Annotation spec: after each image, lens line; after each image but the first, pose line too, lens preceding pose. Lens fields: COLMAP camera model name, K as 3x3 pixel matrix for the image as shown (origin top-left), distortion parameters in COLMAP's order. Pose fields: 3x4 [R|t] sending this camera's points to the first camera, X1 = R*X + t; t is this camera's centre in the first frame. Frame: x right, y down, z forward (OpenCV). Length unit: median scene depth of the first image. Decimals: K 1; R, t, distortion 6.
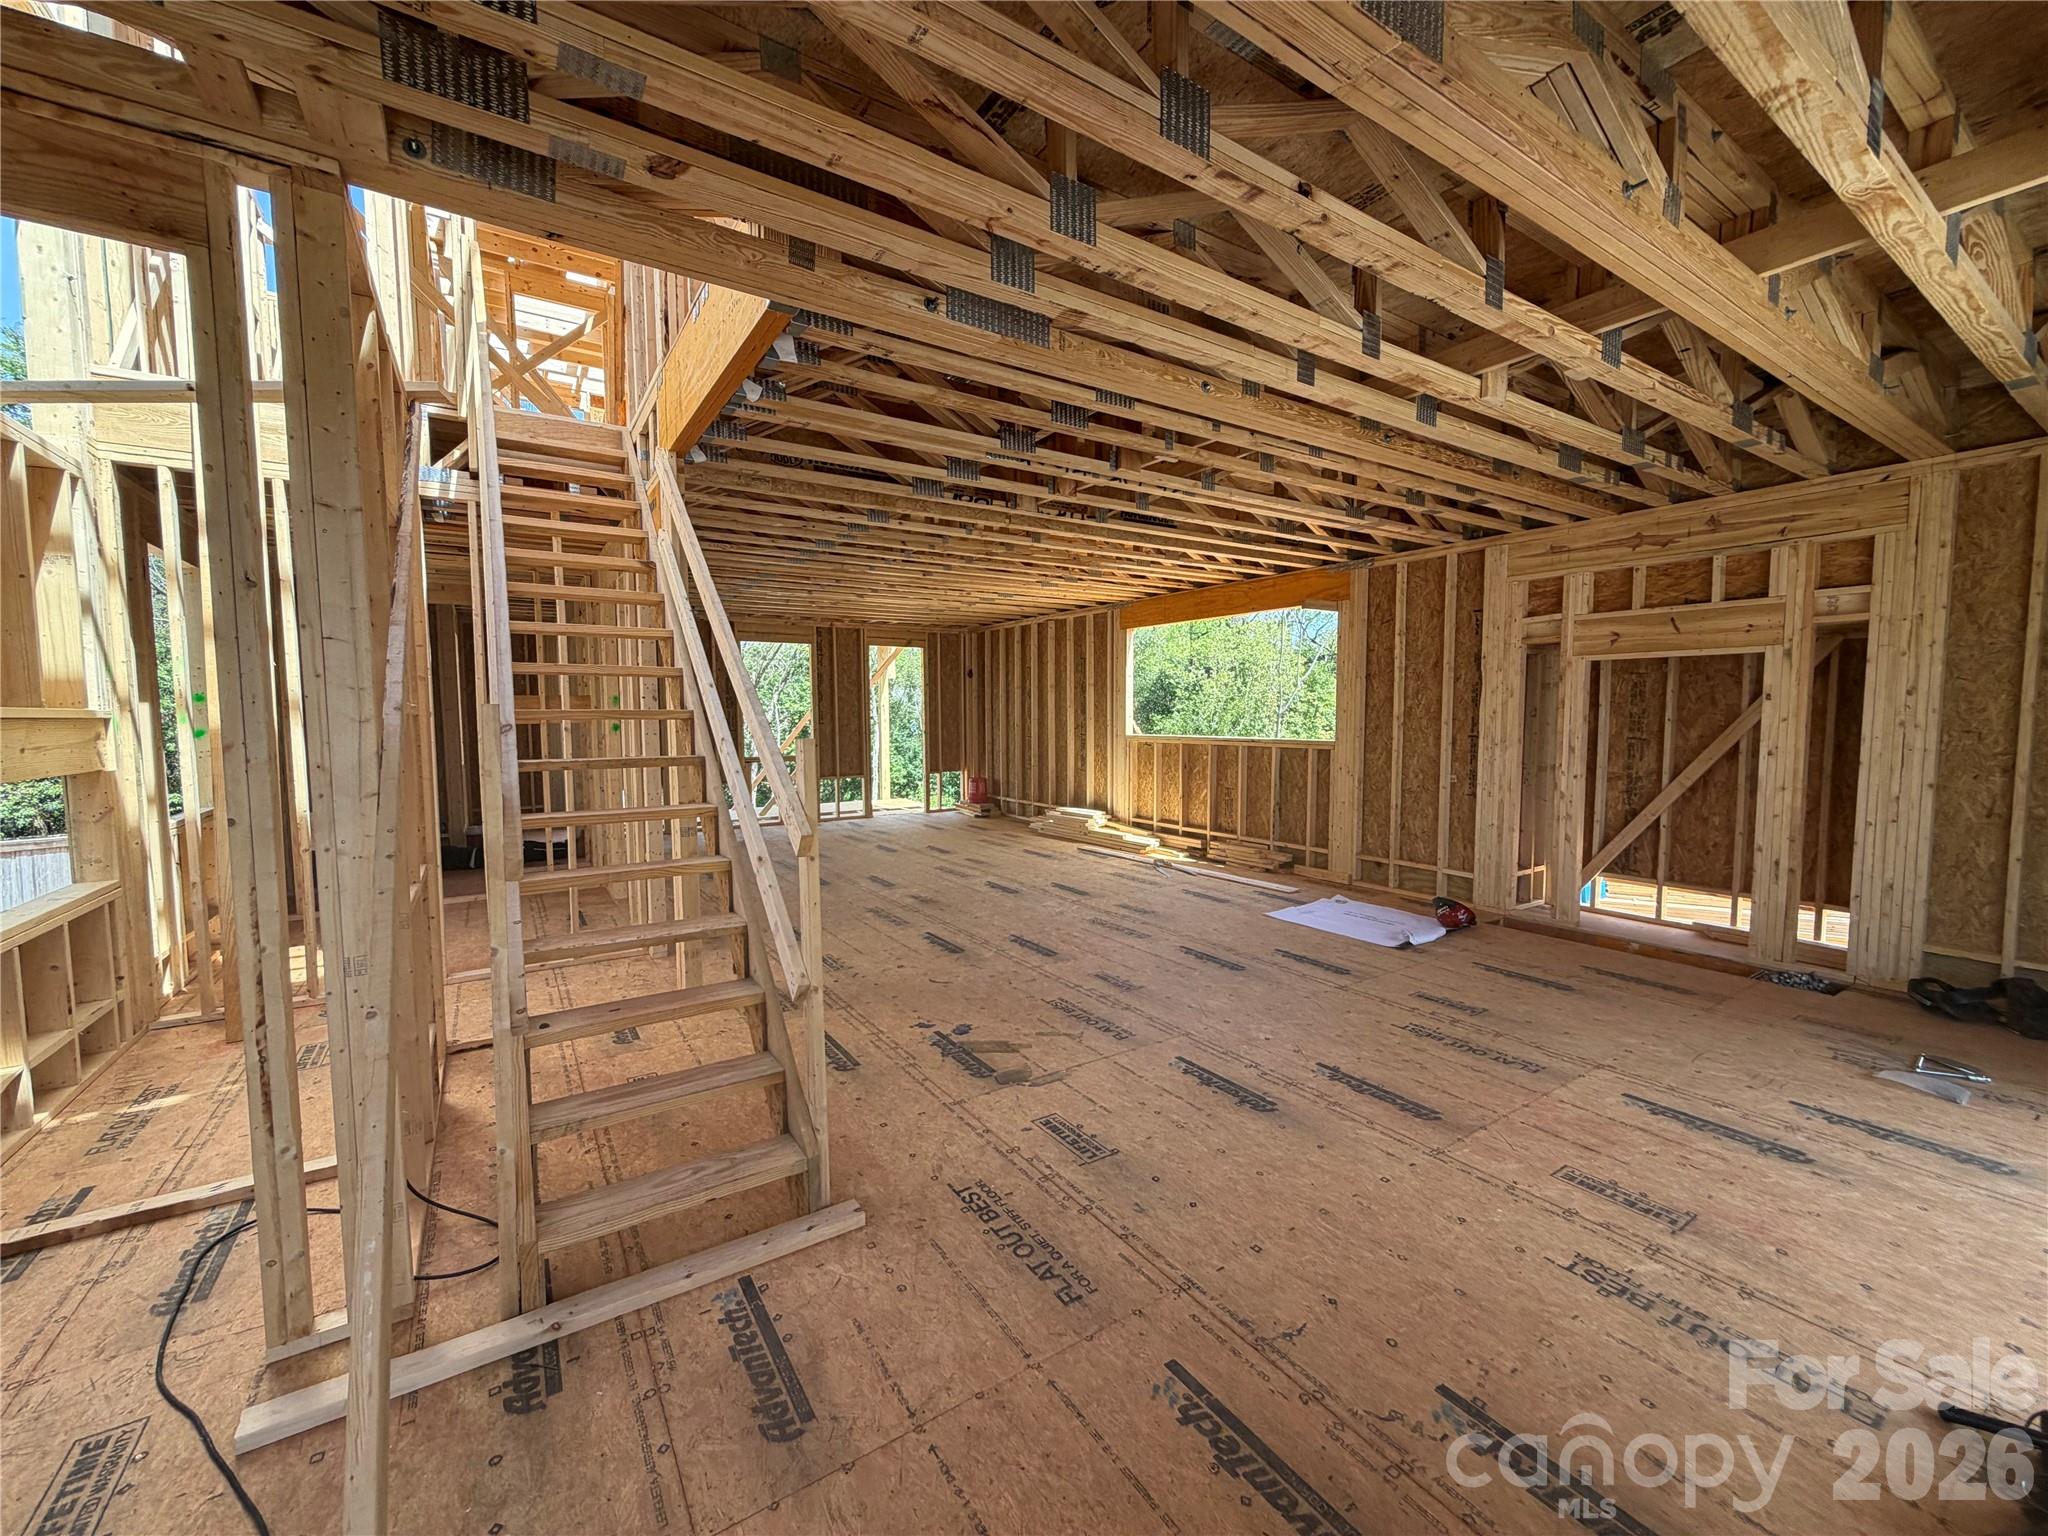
lens RADIAL K [[809.6, 0, 1011.7], [0, 809.6, 767.2], [0, 0, 1]] dist [-0.000025, -0.000110]
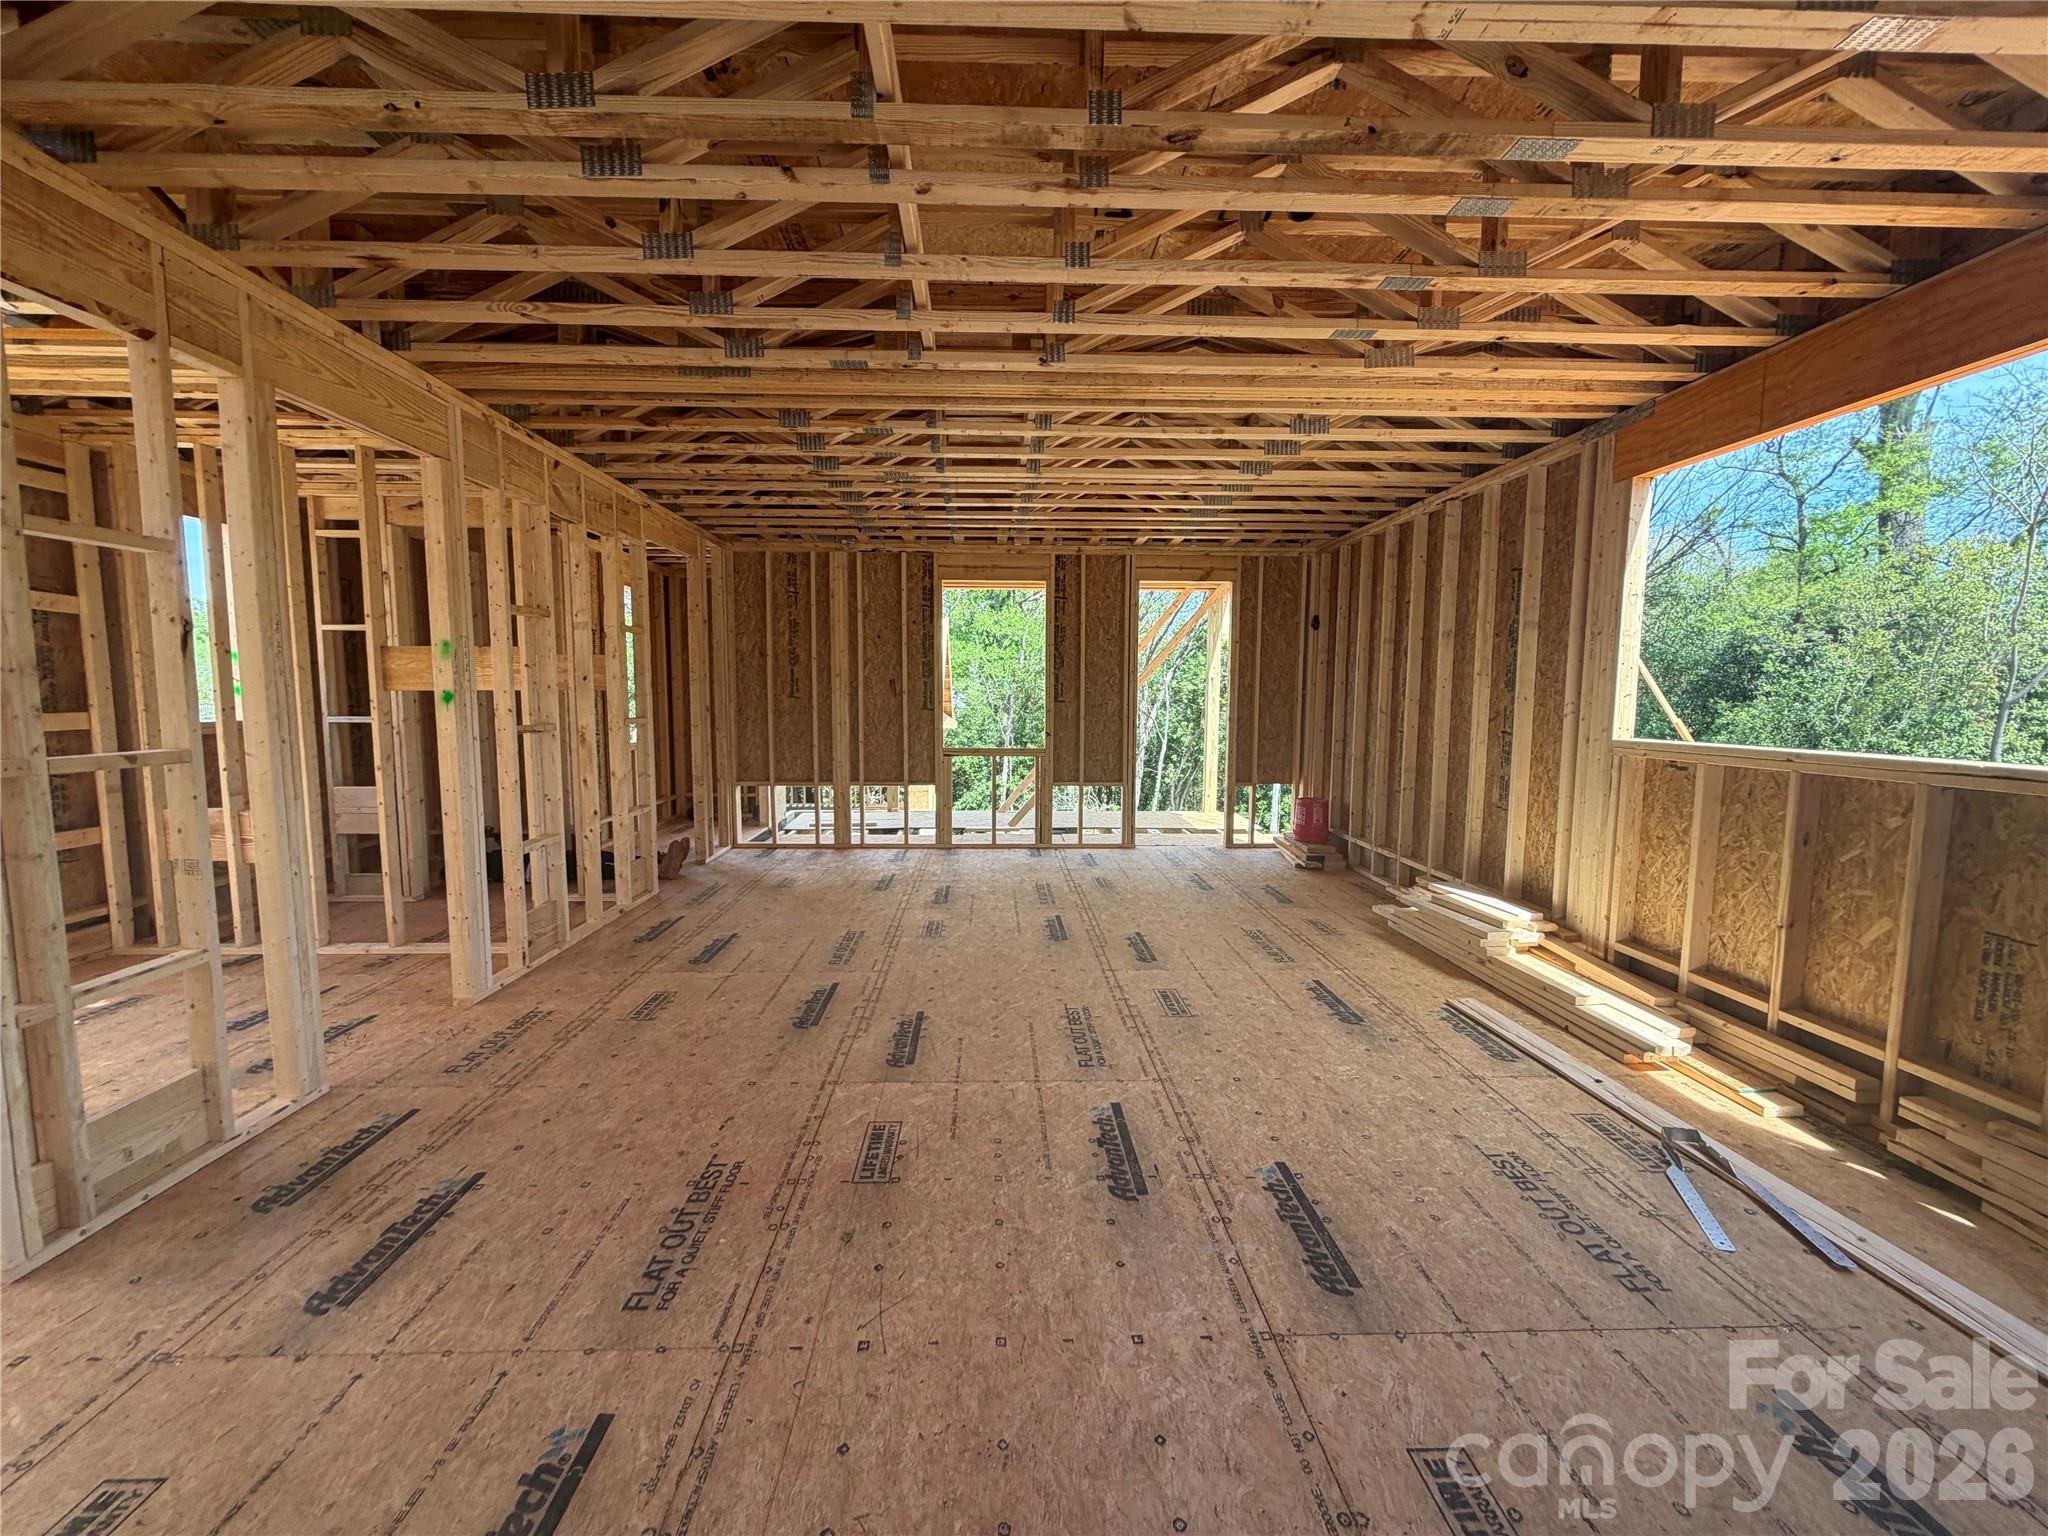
lens RADIAL K [[809.6, 0, 1015.5], [0, 809.6, 766.6], [0, 0, 1]] dist [-0.000025, -0.000110]
pose [[0.857672, 0.057504, -0.510972, 0.131643], [-0.046265, 0.998327, 0.034692, -0.037352], [0.512112, -0.006114, 0.858897, 0.700850]]
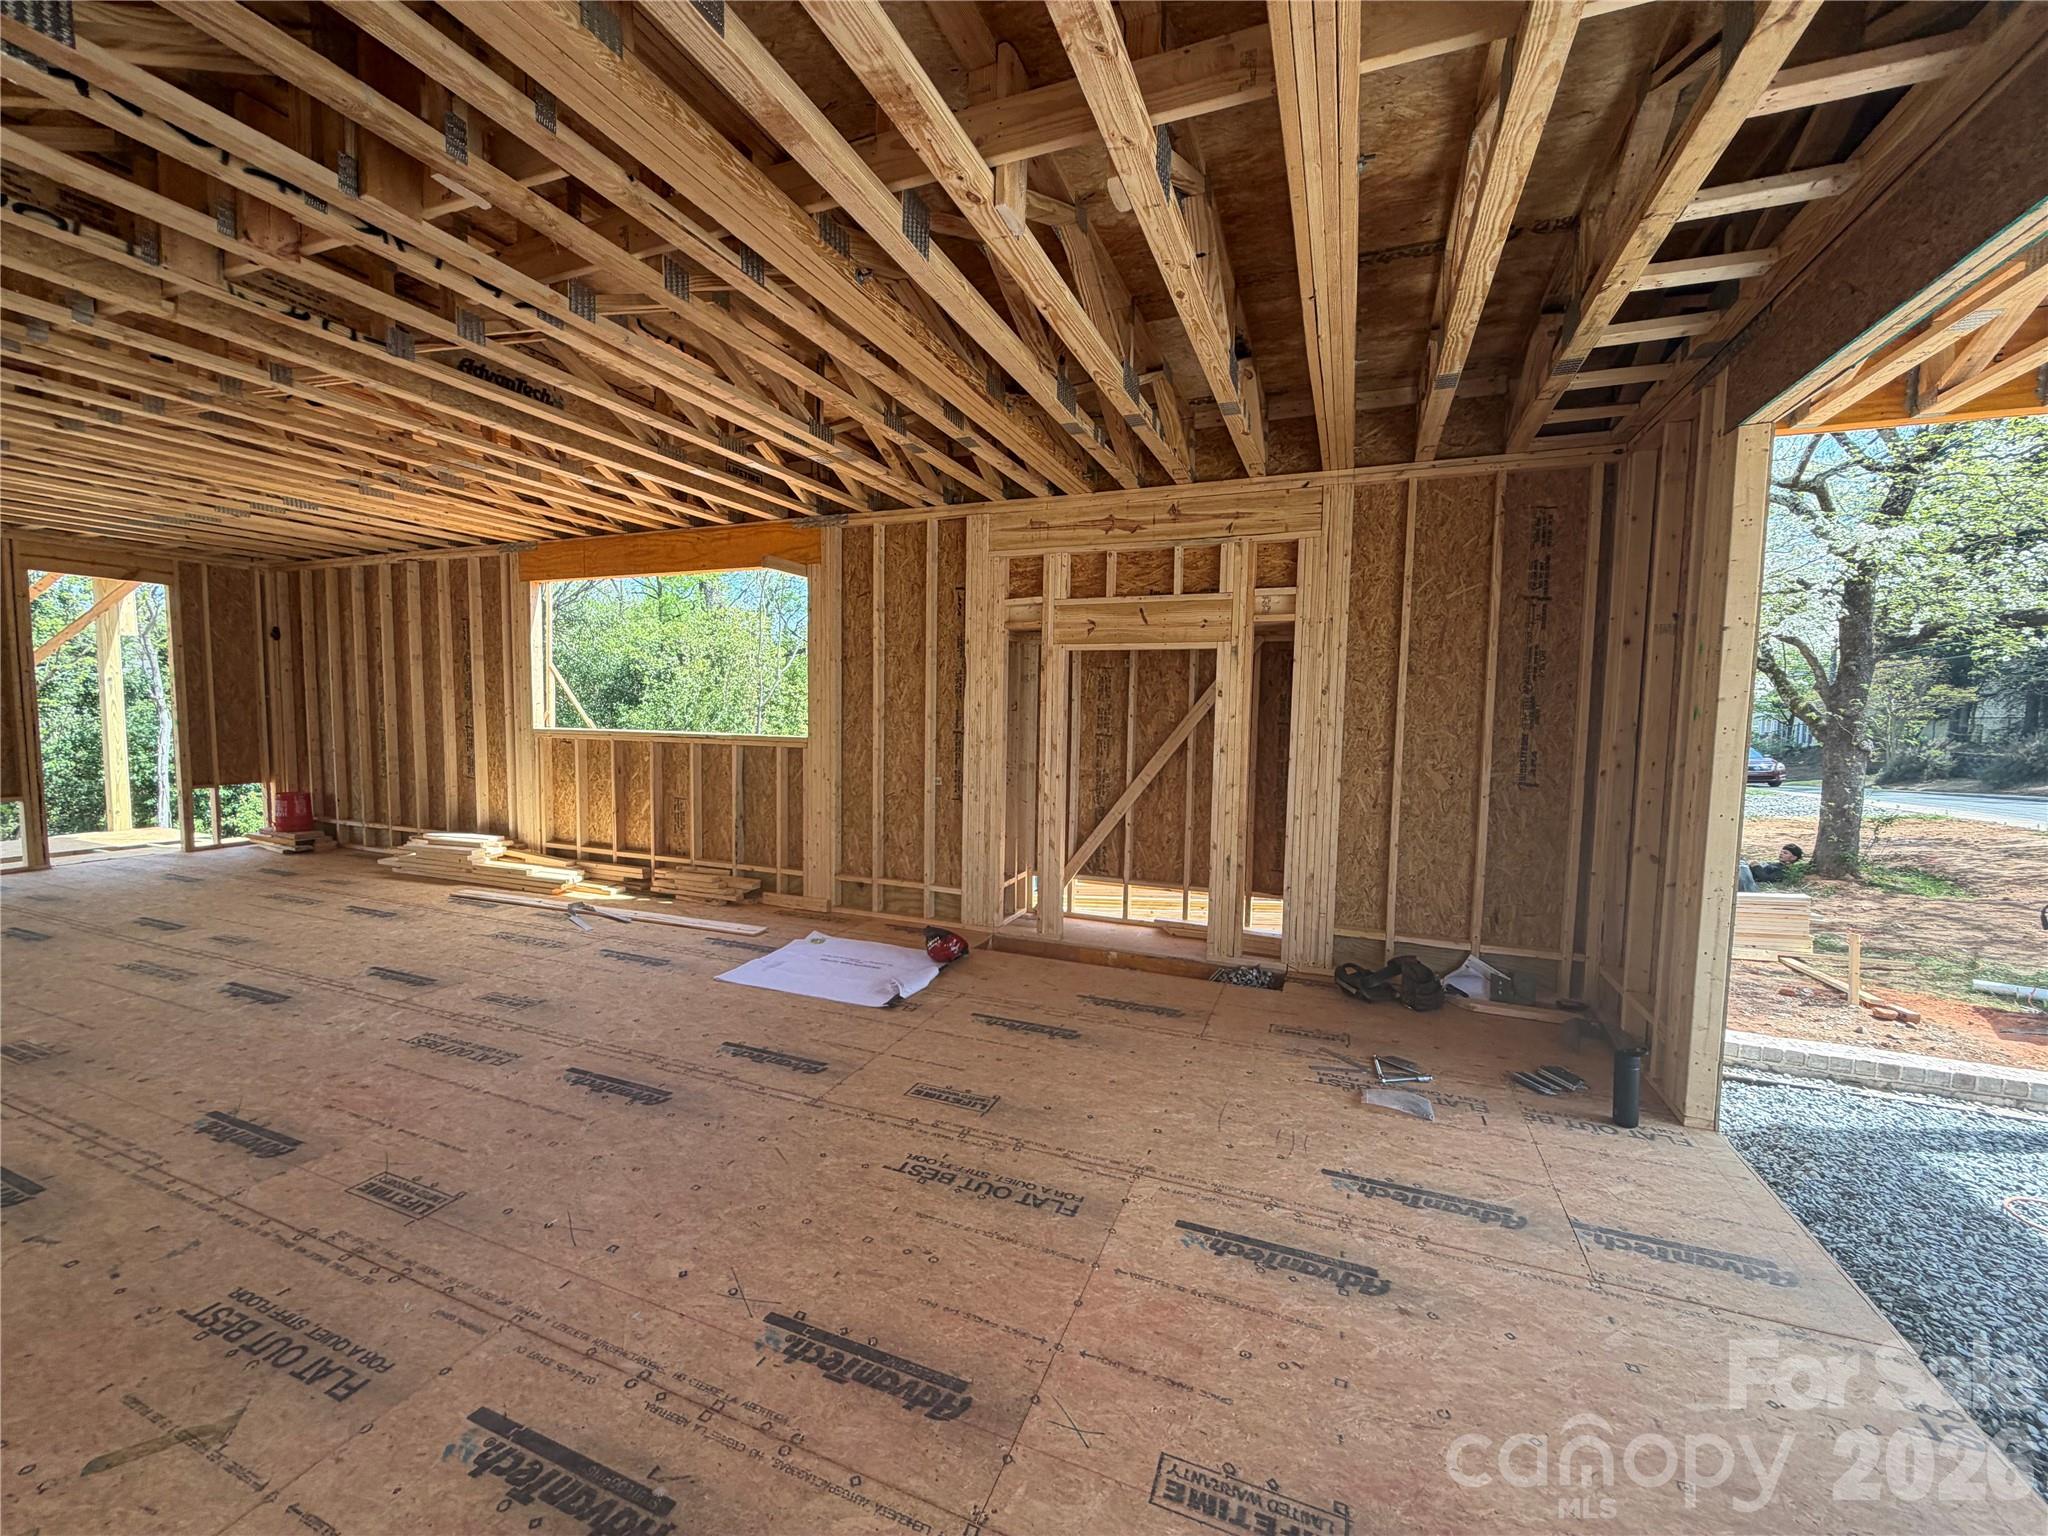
lens RADIAL K [[809.6, 0, 1011.6], [0, 809.6, 767.3], [0, 0, 1]] dist [-0.000025, -0.000110]
pose [[0.817955, -0.022502, 0.574841, 0.106421], [0.018201, 0.999747, 0.013236, -0.009820], [-0.574994, -0.000363, 0.818158, 0.234136]]
